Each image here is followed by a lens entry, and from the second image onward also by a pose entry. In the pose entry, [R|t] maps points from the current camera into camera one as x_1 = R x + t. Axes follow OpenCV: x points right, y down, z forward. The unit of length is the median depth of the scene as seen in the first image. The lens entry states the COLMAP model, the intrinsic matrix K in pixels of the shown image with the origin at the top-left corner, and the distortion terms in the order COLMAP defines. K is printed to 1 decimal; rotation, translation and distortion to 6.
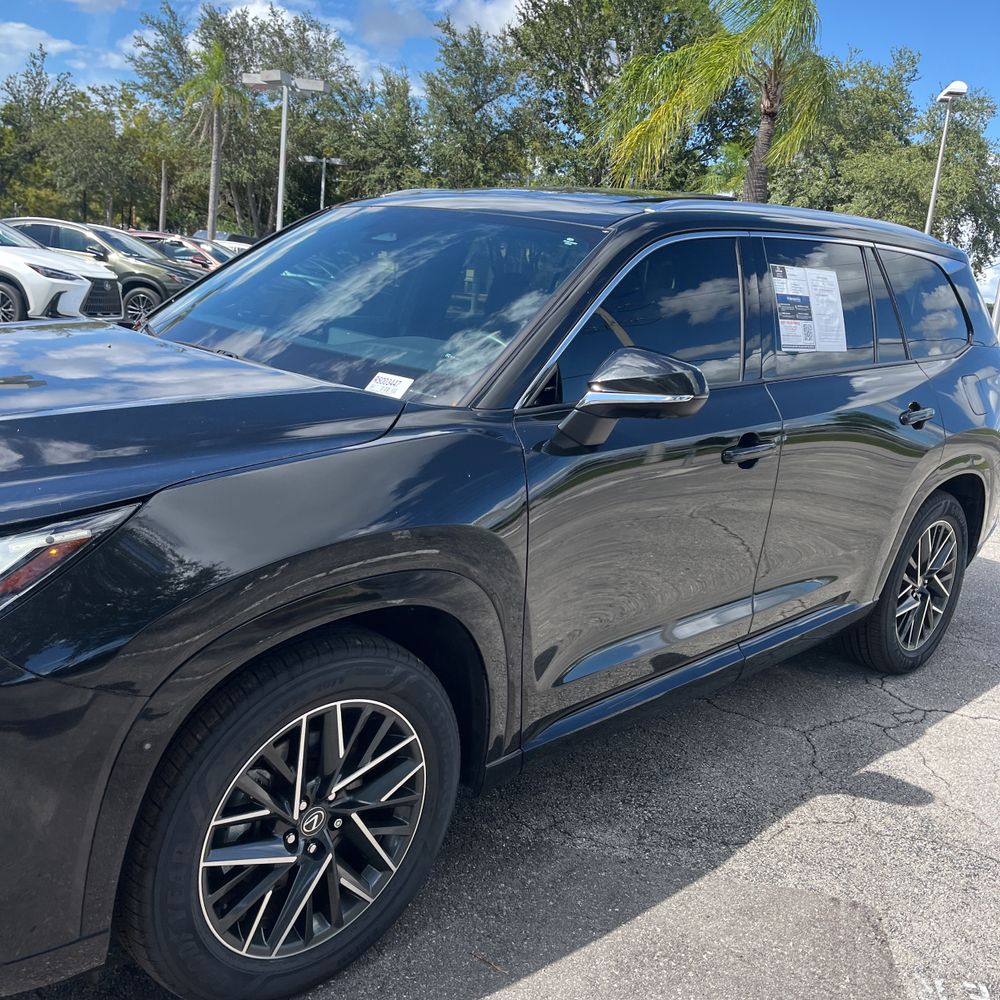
lens RADIAL K [[1044.3, 0, 500.0], [0, 1044.3, 500.0], [0, 0, 1]] dist [0.035763, -0.011401]
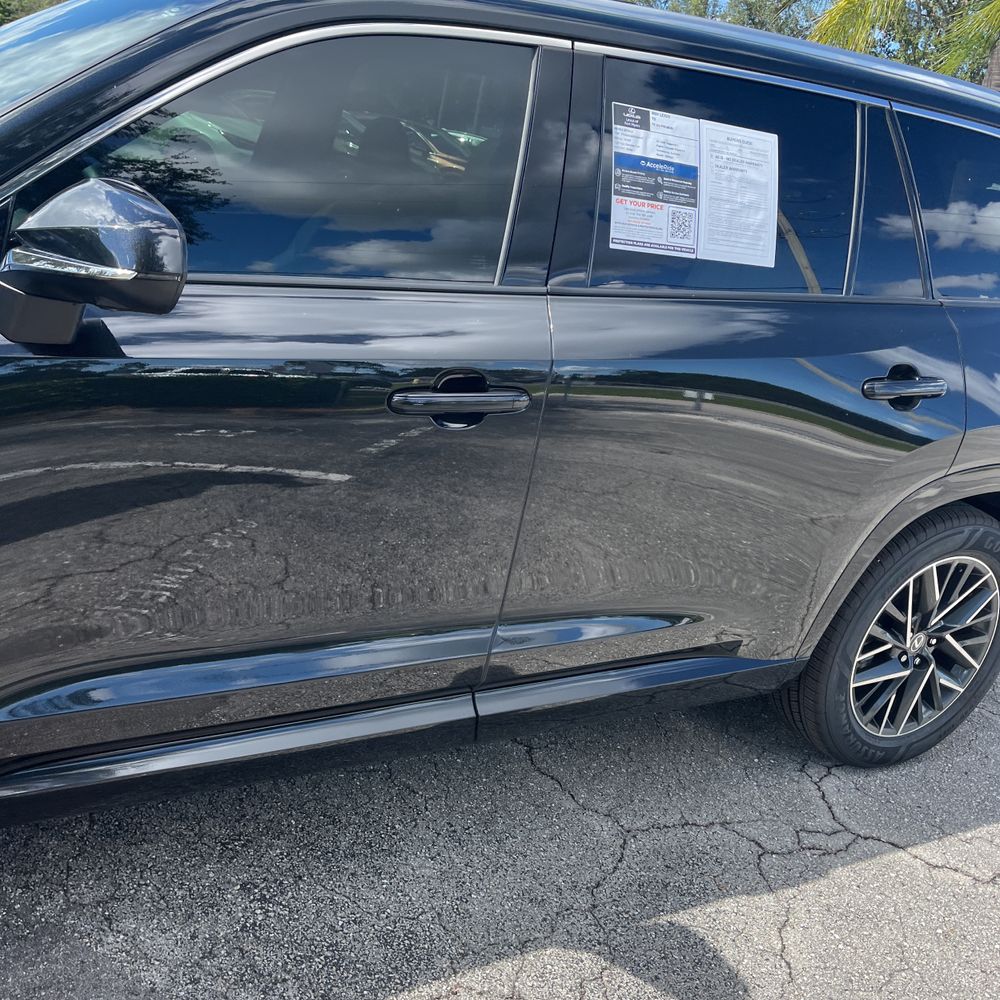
lens RADIAL K [[1044.3, 0, 500.0], [0, 1044.3, 500.0], [0, 0, 1]] dist [0.035763, -0.011401]
pose [[0.953252, 0.165334, -0.252932, 0.363408], [-0.143161, 0.984239, 0.103820, -0.048534], [0.266110, -0.062757, 0.961898, 0.360057]]
